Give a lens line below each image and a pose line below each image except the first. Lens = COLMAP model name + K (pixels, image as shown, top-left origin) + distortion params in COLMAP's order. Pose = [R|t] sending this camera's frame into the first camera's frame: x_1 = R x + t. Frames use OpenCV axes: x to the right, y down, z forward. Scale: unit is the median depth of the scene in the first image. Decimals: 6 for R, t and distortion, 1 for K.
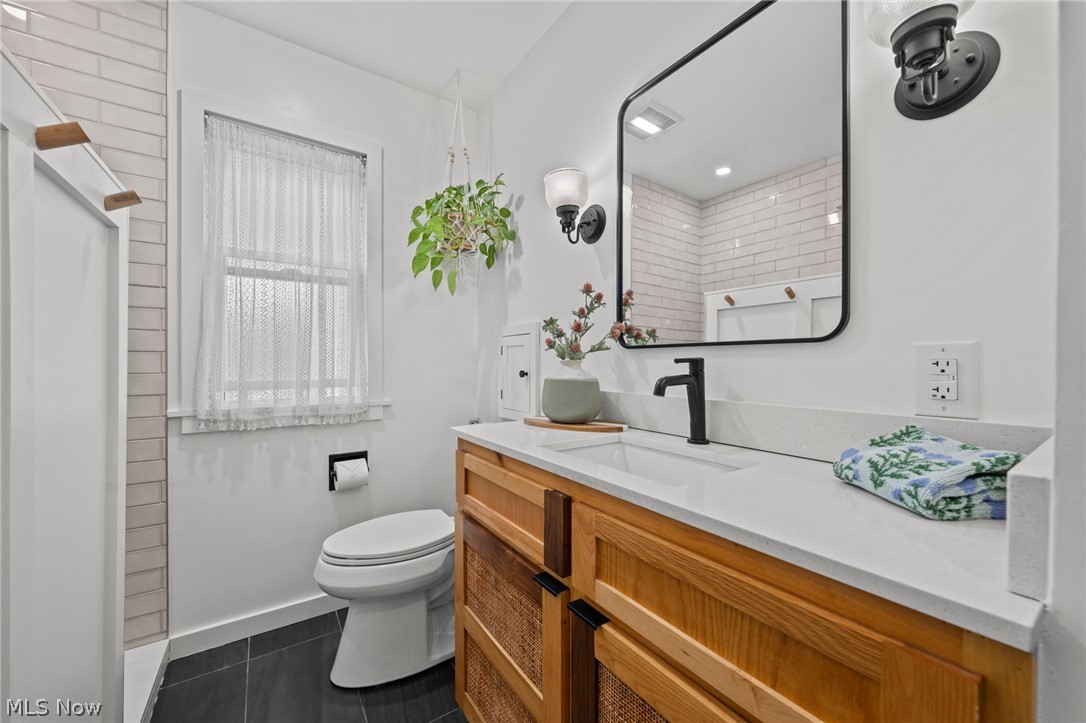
lens RADIAL K [[409.5, 0, 543.0], [0, 409.5, 361.5], [0, 0, 1]] dist [-0.000298, -0.000010]
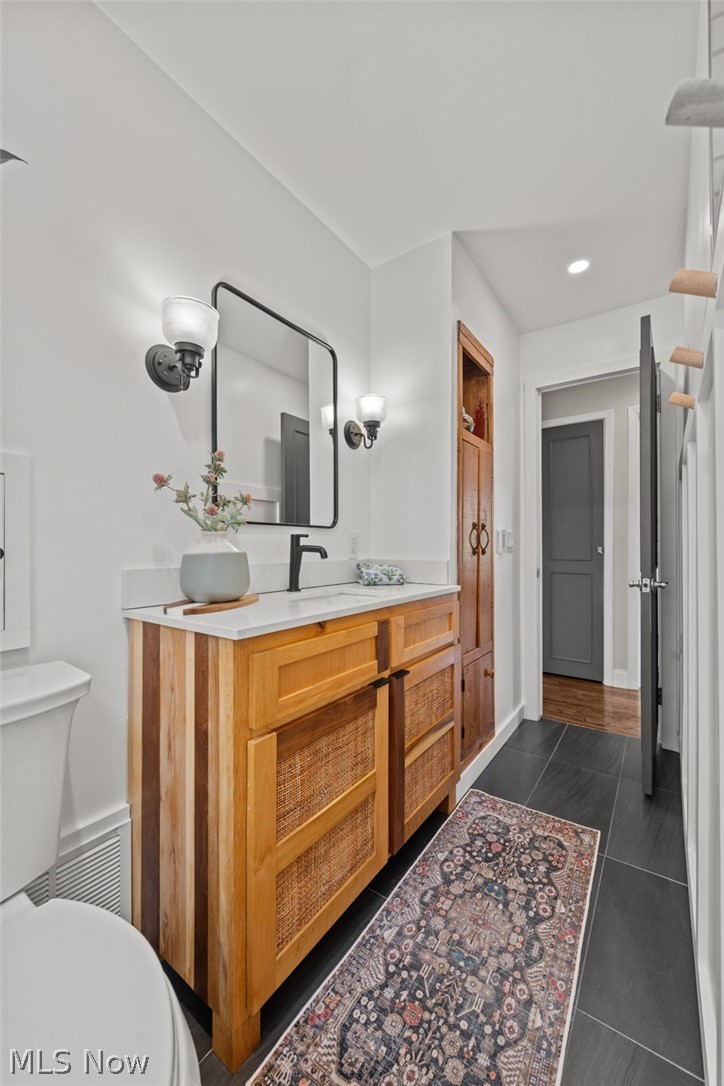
lens RADIAL K [[427.0, 0, 362.0], [0, 427.0, 543.0], [0, 0, 1]] dist [-0.002852, -0.000270]
pose [[-0.348552, 0.010344, 0.937232, -1.354153], [-0.009129, 0.999854, -0.014430, 0.057209], [-0.937245, -0.013586, -0.348407, 1.544377]]
